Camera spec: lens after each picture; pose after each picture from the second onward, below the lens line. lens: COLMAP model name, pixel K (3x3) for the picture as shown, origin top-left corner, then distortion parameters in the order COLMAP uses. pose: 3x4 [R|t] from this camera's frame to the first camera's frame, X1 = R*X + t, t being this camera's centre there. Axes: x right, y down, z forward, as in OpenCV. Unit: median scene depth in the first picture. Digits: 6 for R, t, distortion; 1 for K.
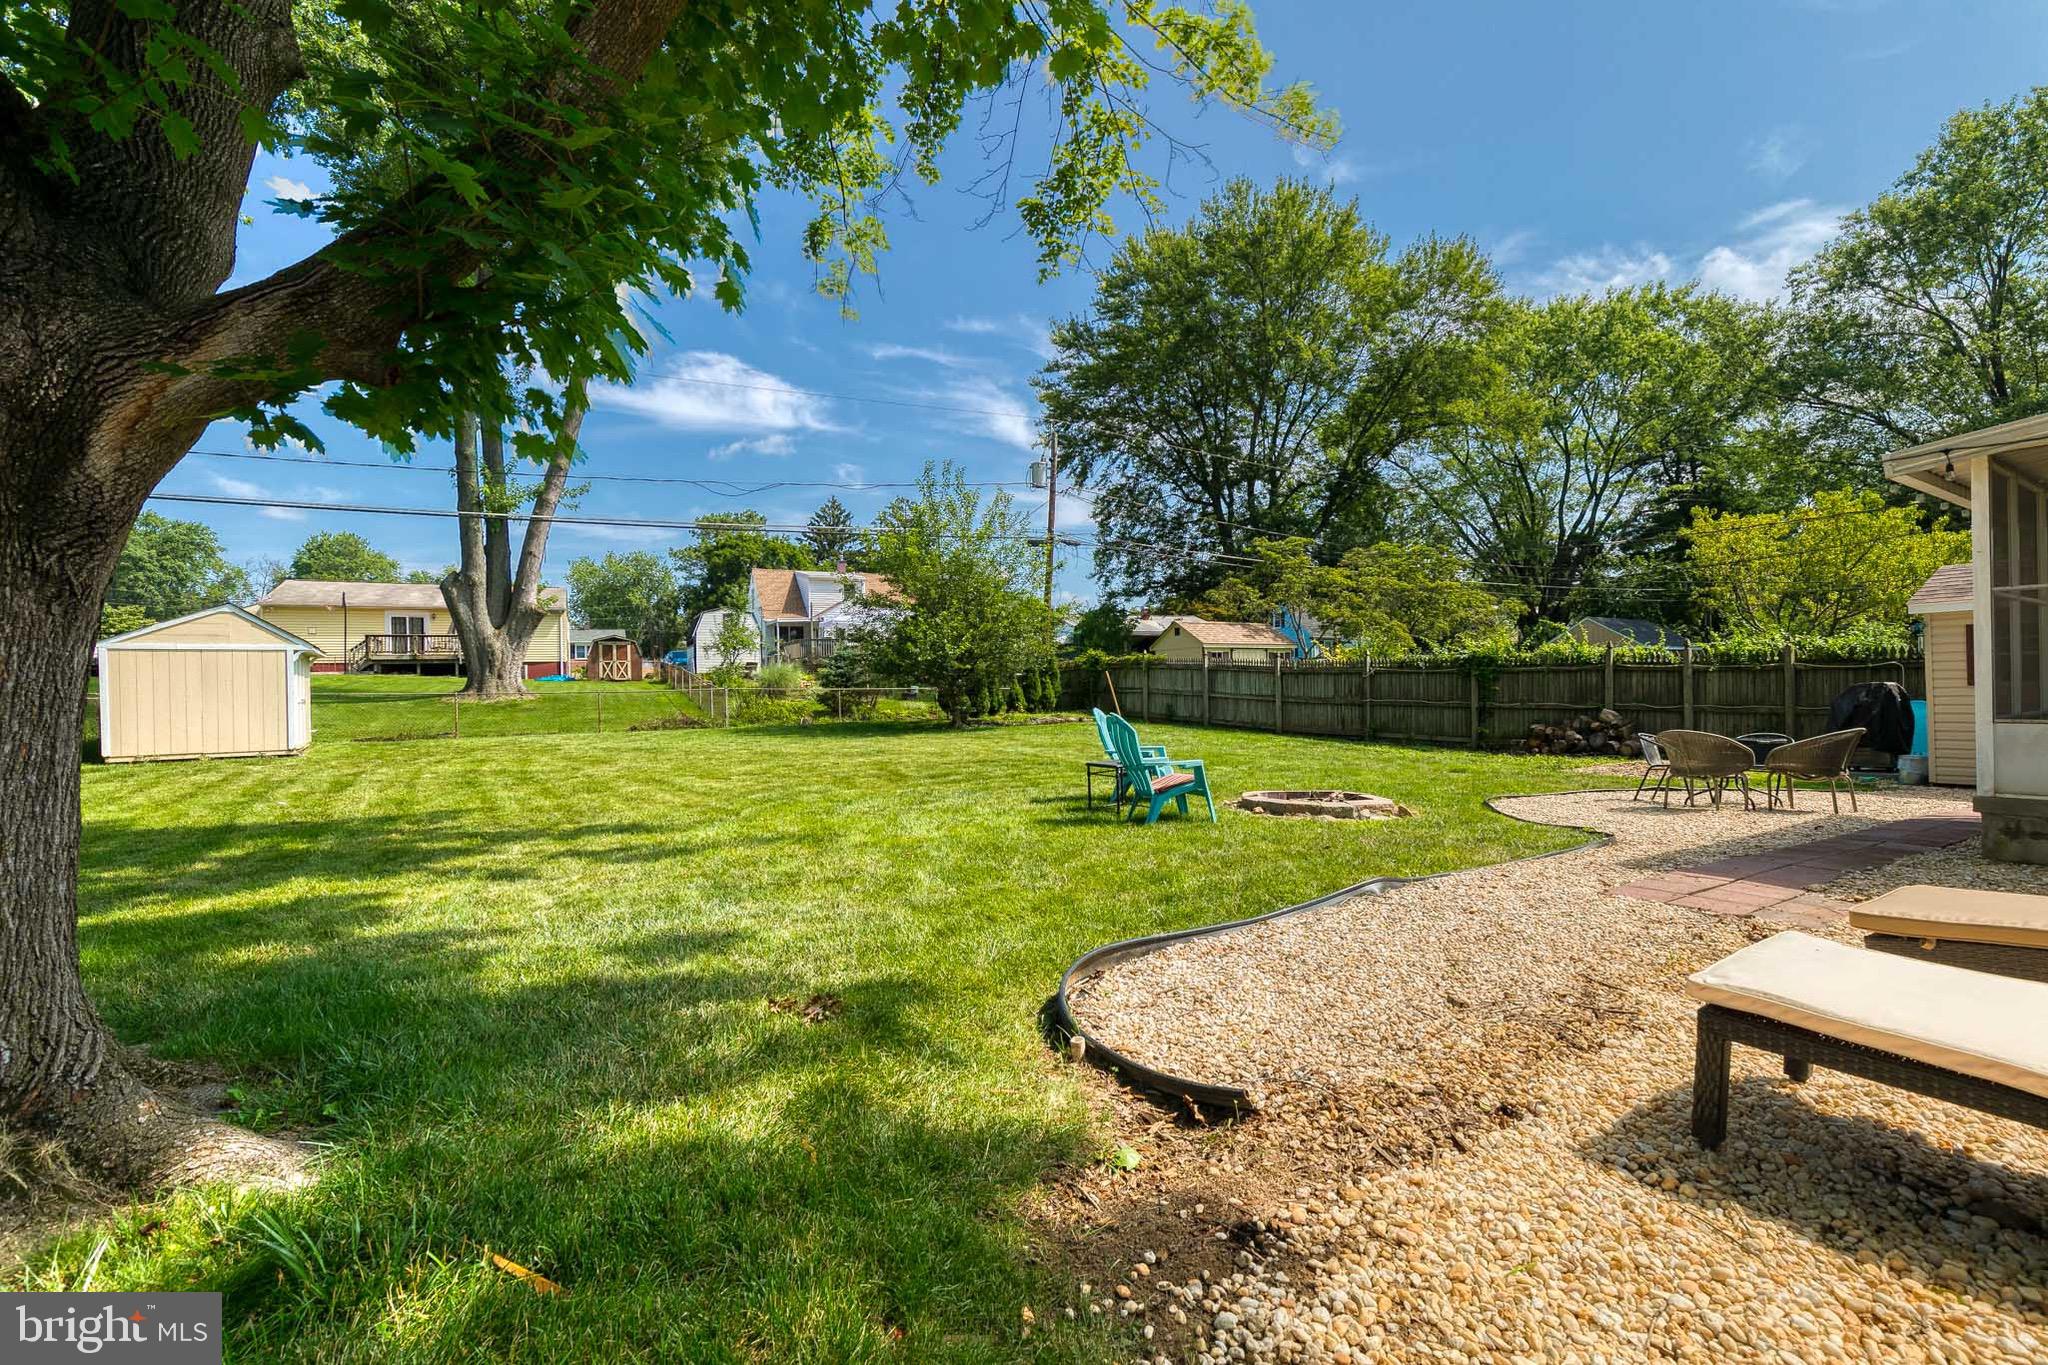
lens RADIAL K [[915.6, 0, 1033.2], [0, 915.6, 683.5], [0, 0, 1]] dist [0.003291, 0.001366]
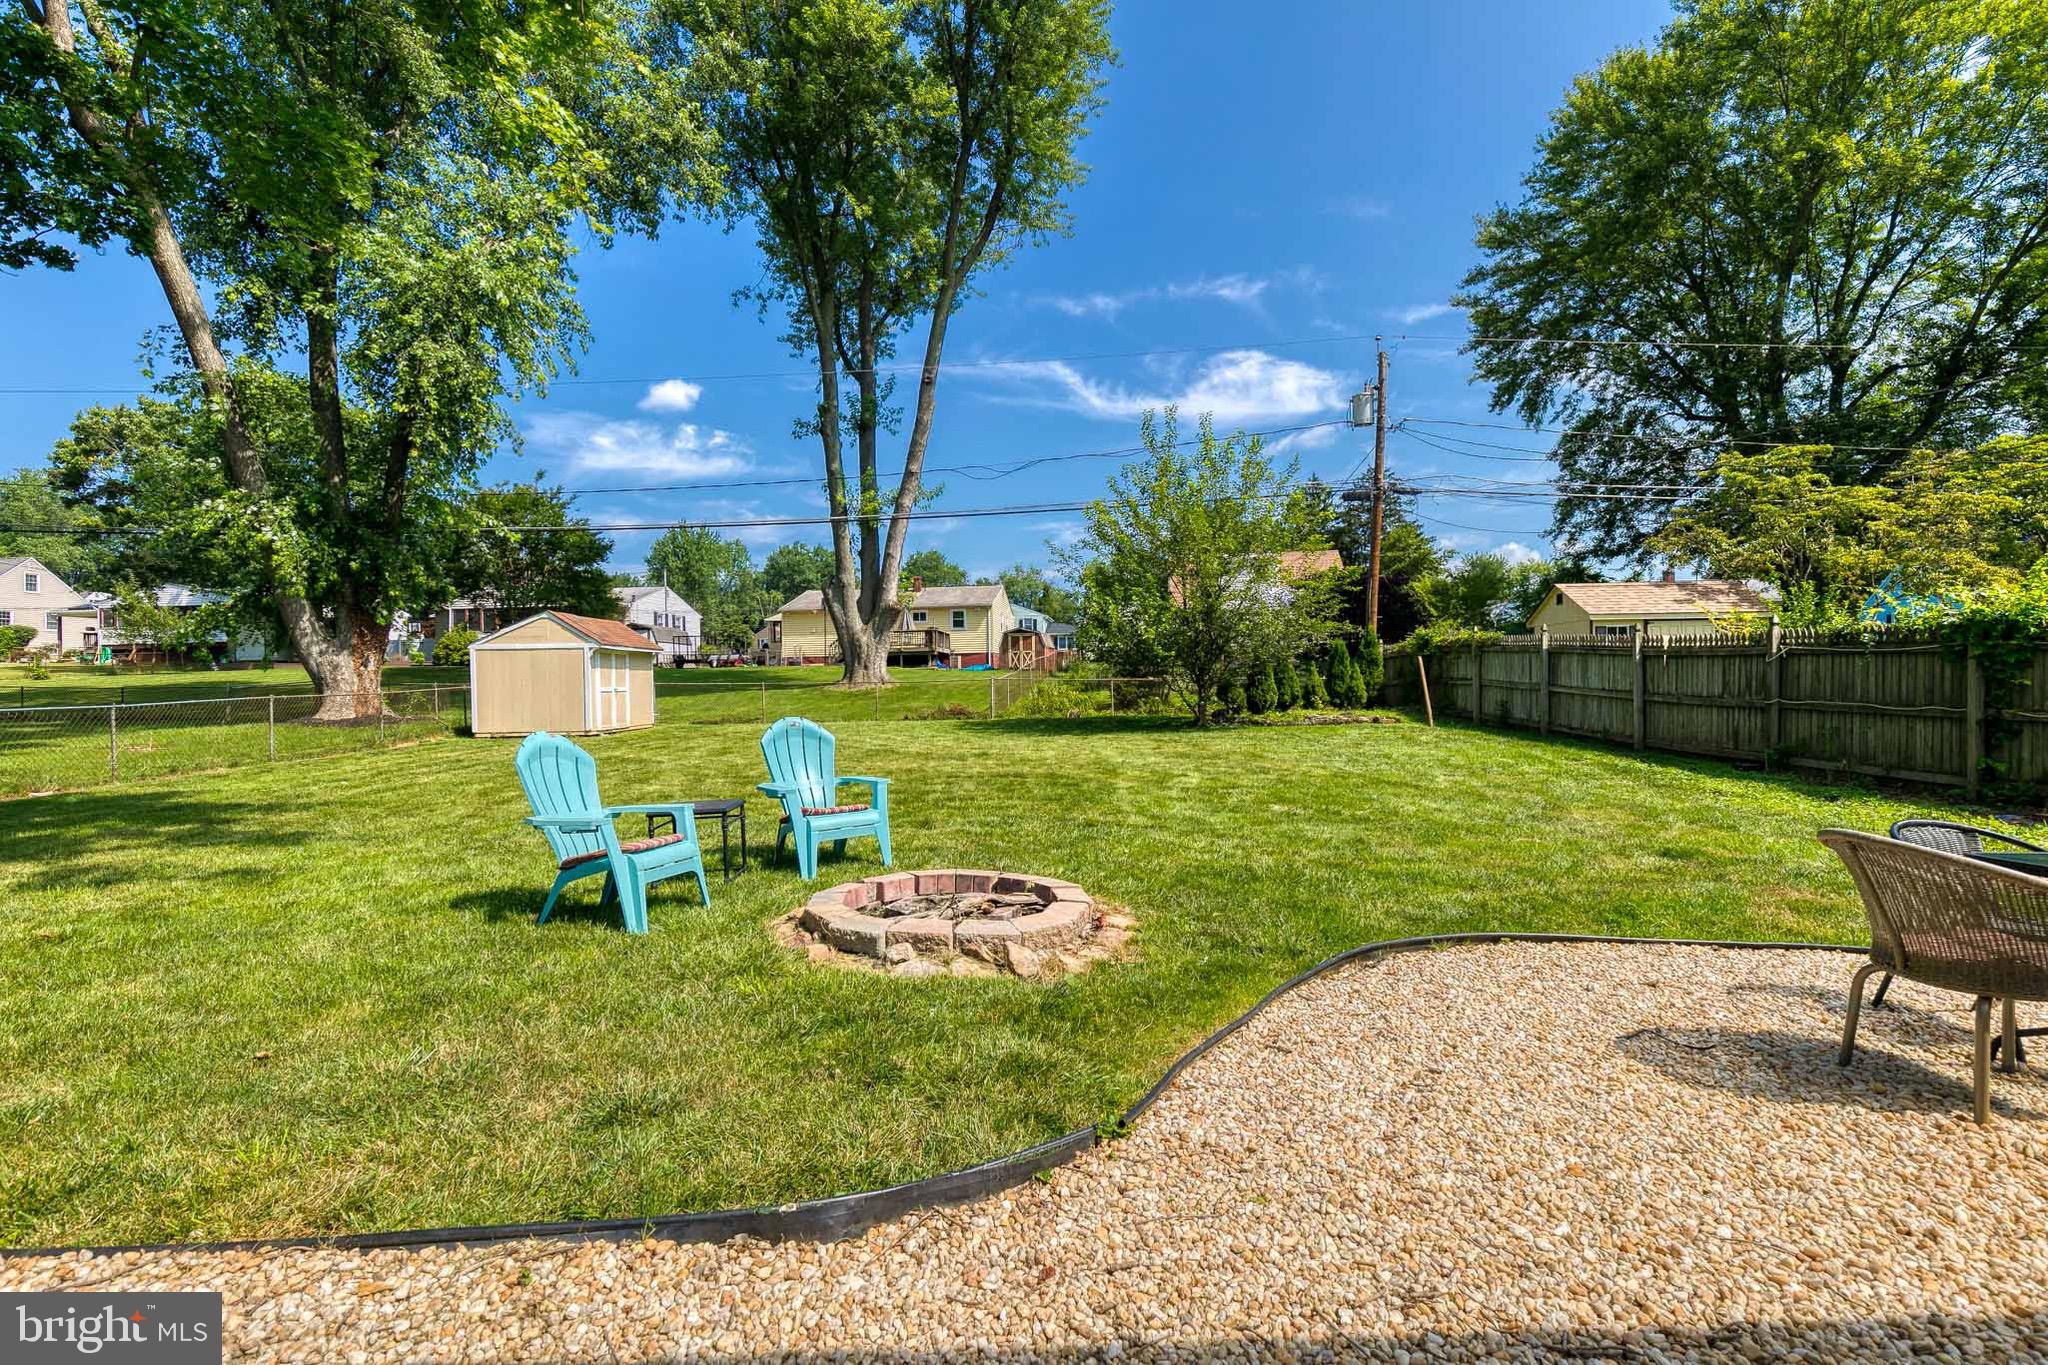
lens RADIAL K [[915.6, 0, 1037.5], [0, 915.6, 685.0], [0, 0, 1]] dist [0.003291, 0.001366]
pose [[0.852584, 0.004353, -0.522573, 0.118906], [0.003762, 0.999888, 0.014467, -0.001056], [0.522577, -0.014300, 0.852472, 0.112956]]
